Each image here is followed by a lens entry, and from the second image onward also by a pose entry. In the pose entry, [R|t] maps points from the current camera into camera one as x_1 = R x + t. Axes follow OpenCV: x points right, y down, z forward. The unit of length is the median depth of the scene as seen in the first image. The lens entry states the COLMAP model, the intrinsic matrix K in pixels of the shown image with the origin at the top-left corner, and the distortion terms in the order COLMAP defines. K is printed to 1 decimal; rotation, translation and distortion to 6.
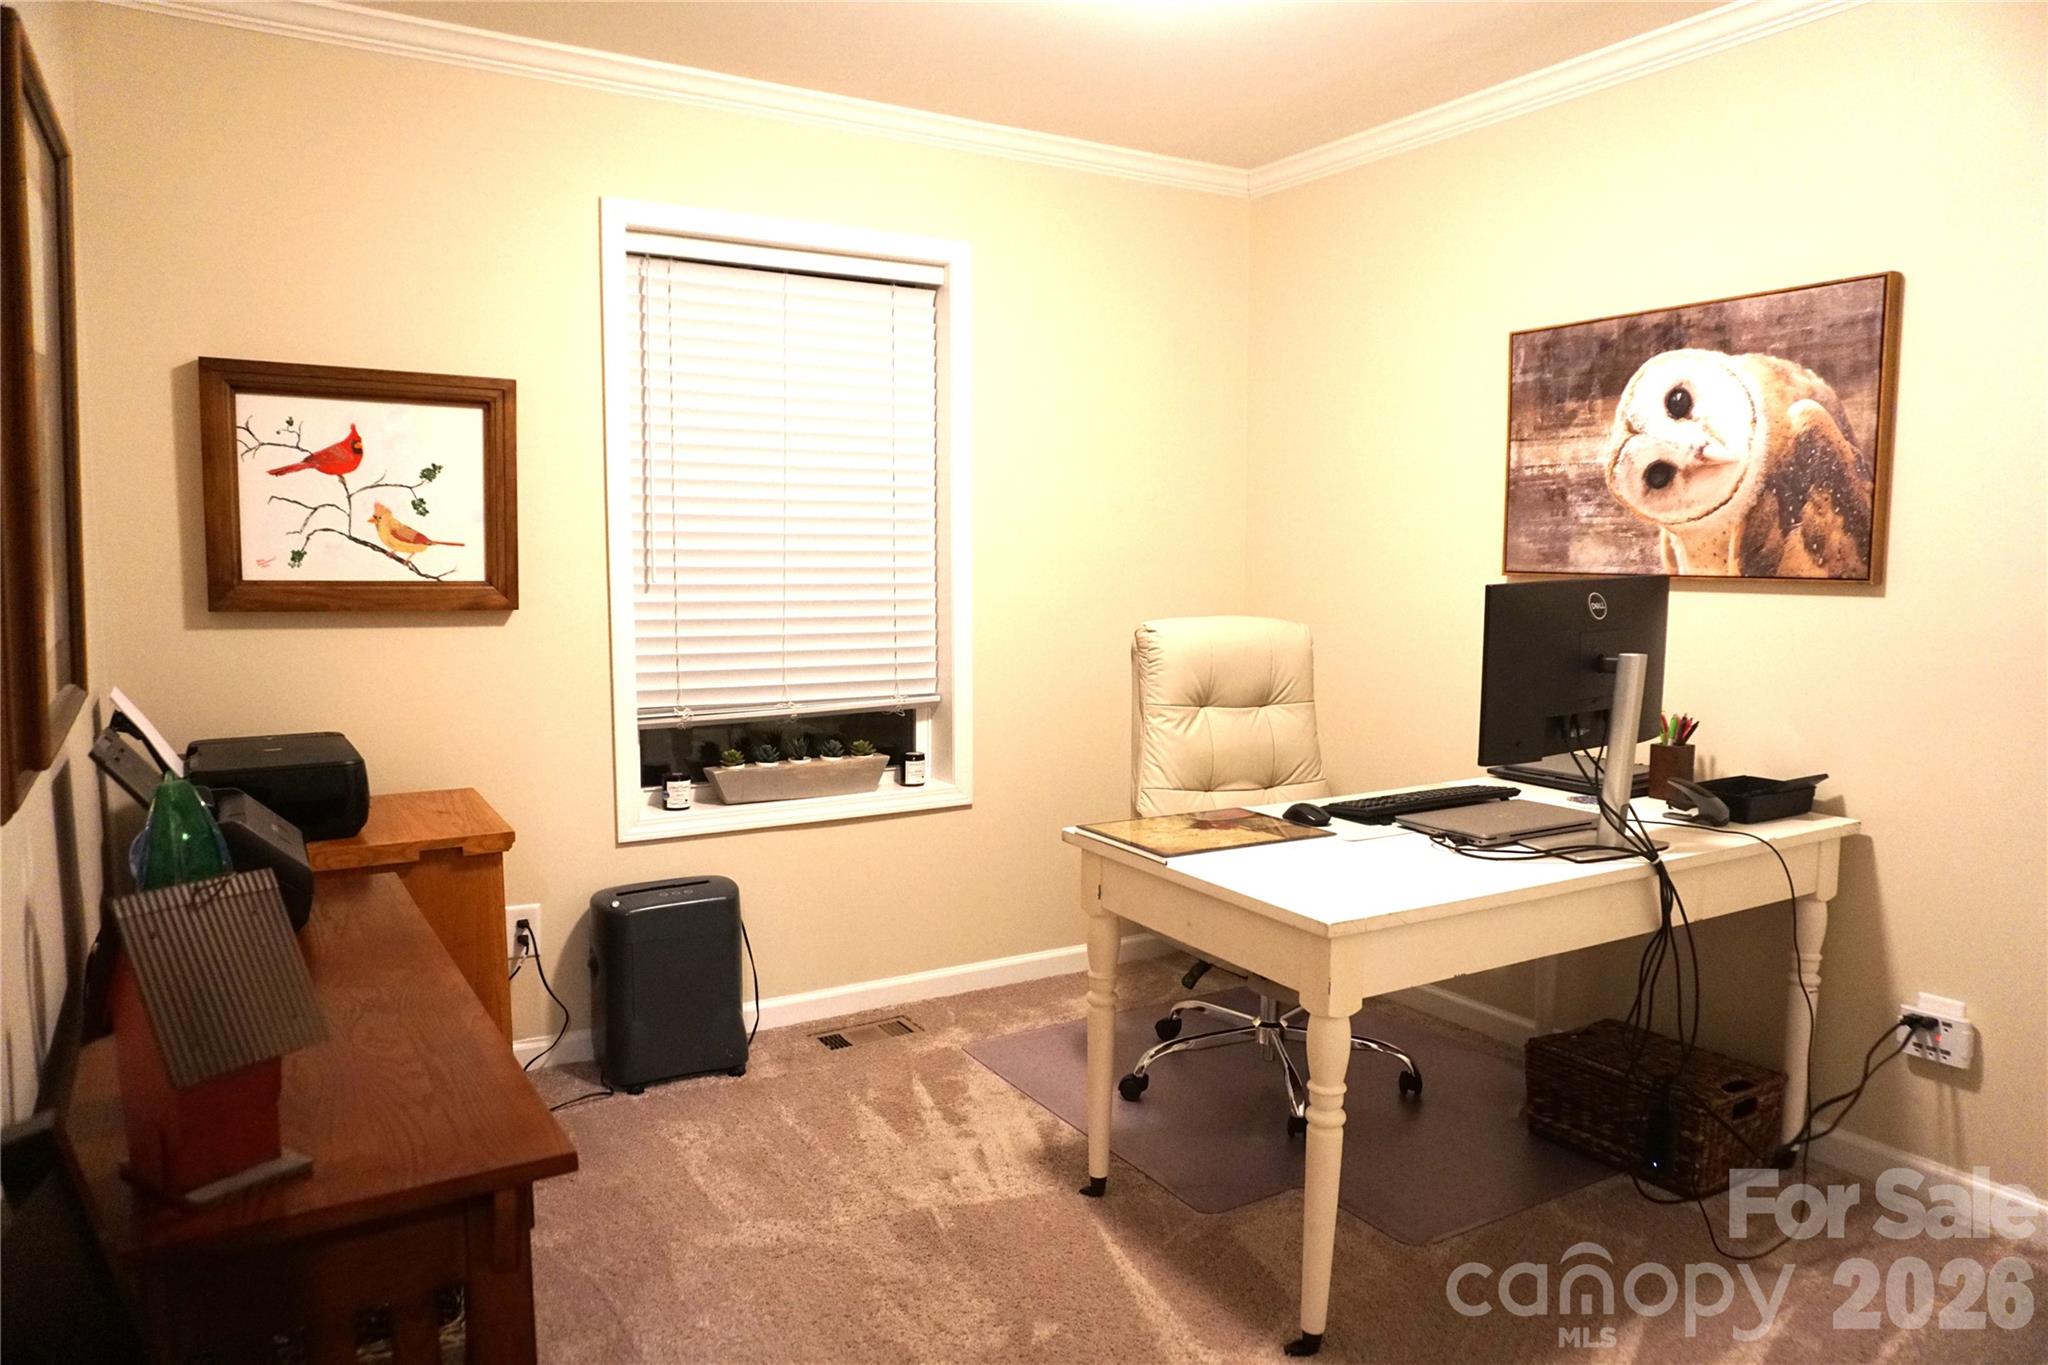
lens RADIAL K [[1356.2, 0, 1026.4], [0, 1356.2, 679.1], [0, 0, 1]] dist [-0.035655, 0.014331]
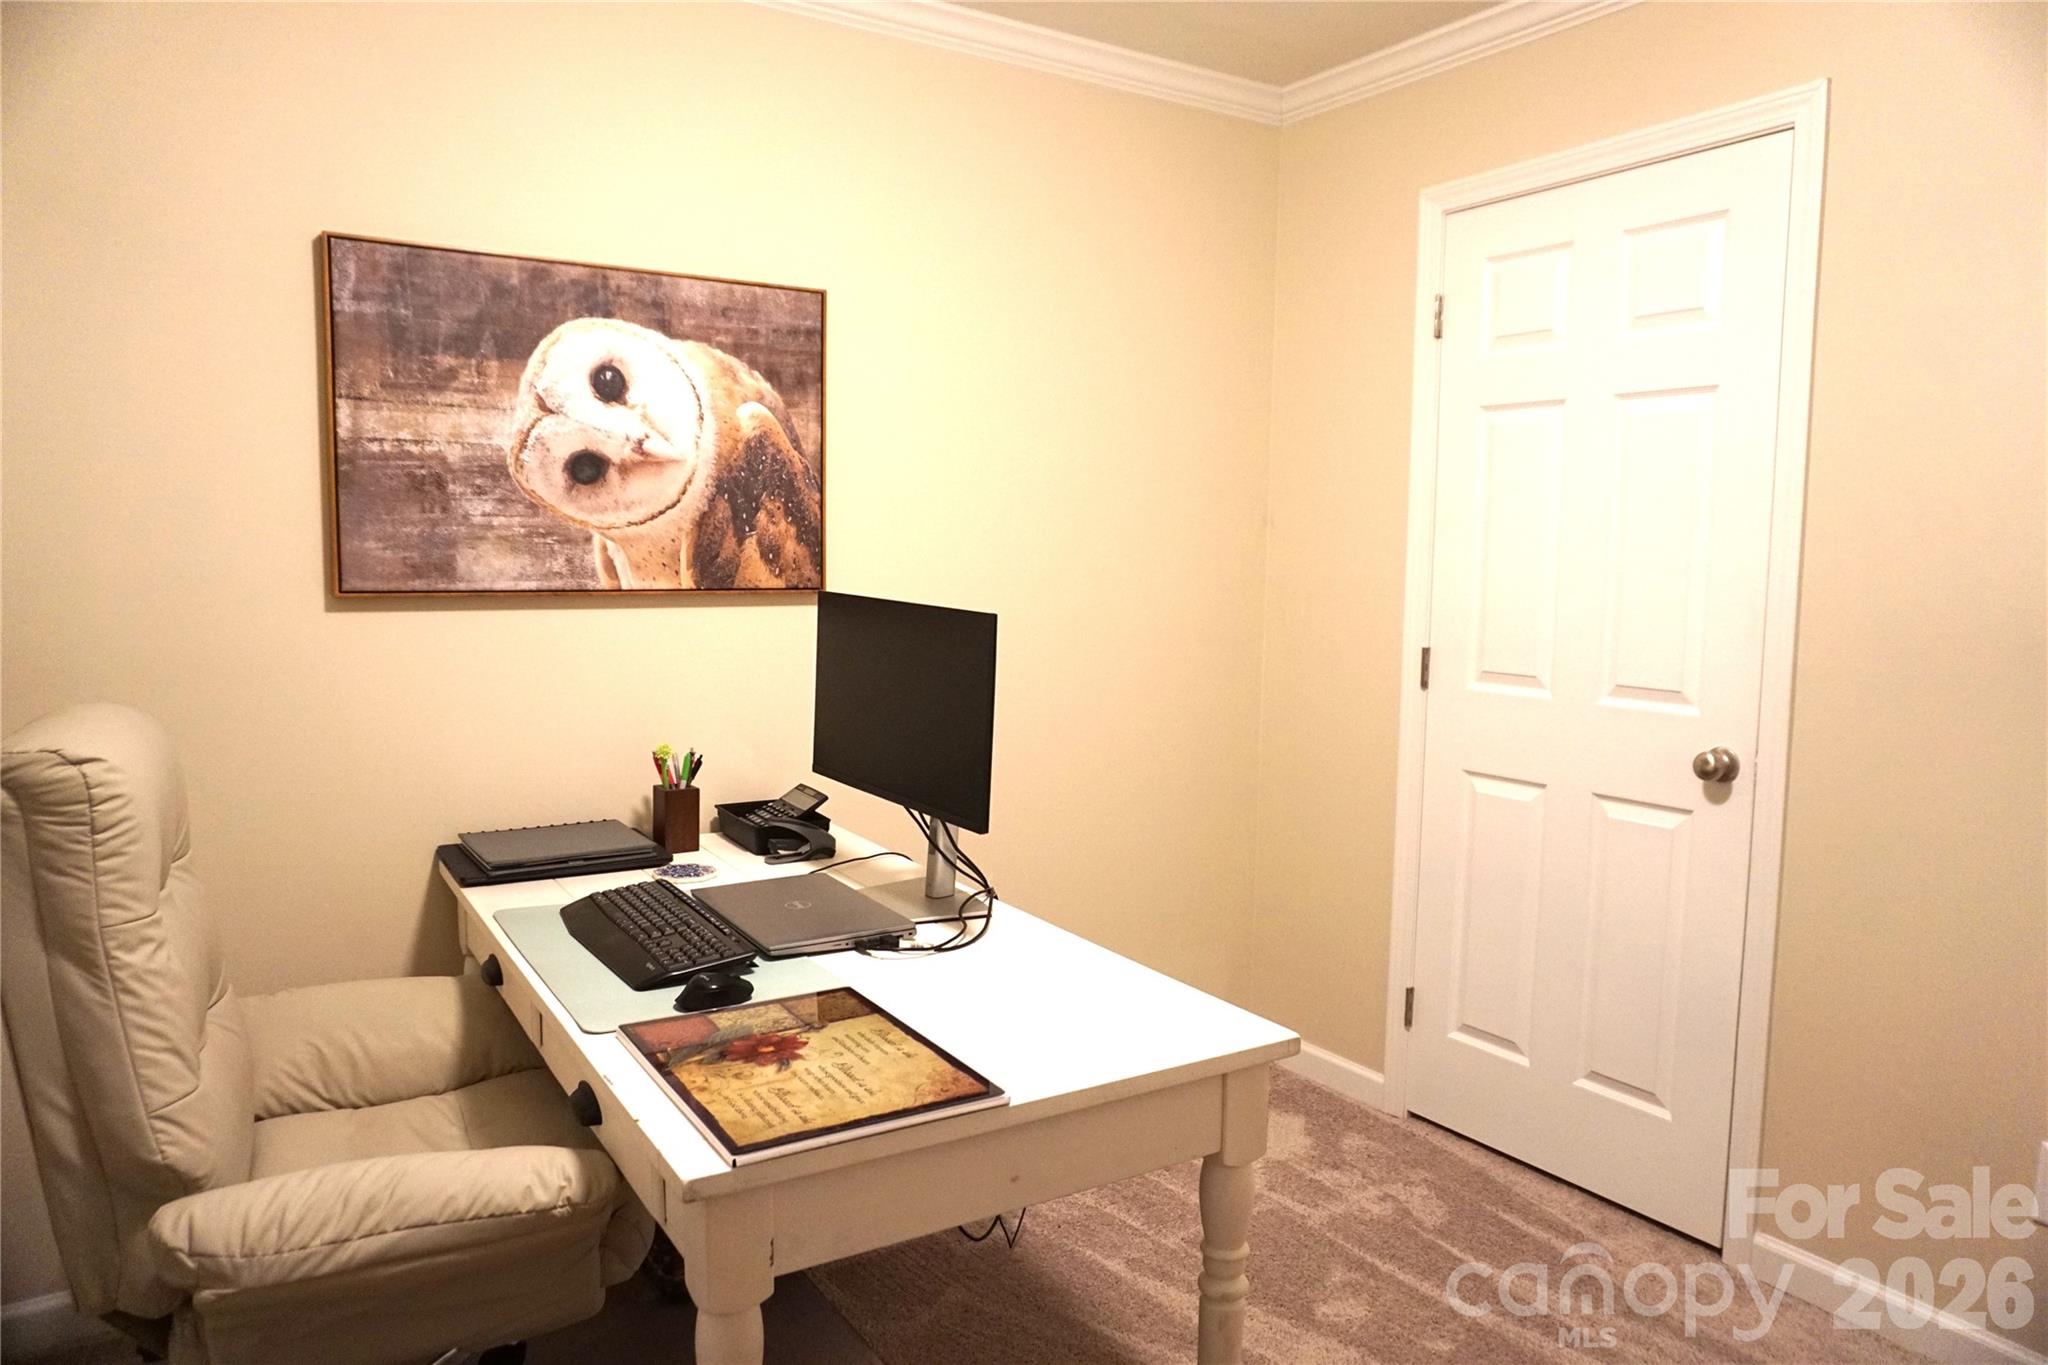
lens RADIAL K [[1356.2, 0, 1026.1], [0, 1356.2, 684.2], [0, 0, 1]] dist [-0.035655, 0.014331]
pose [[-0.023402, -0.106288, 0.994060, -0.371437], [0.081790, 0.990795, 0.107865, -0.089882], [-0.996375, 0.083828, -0.014494, 0.771539]]
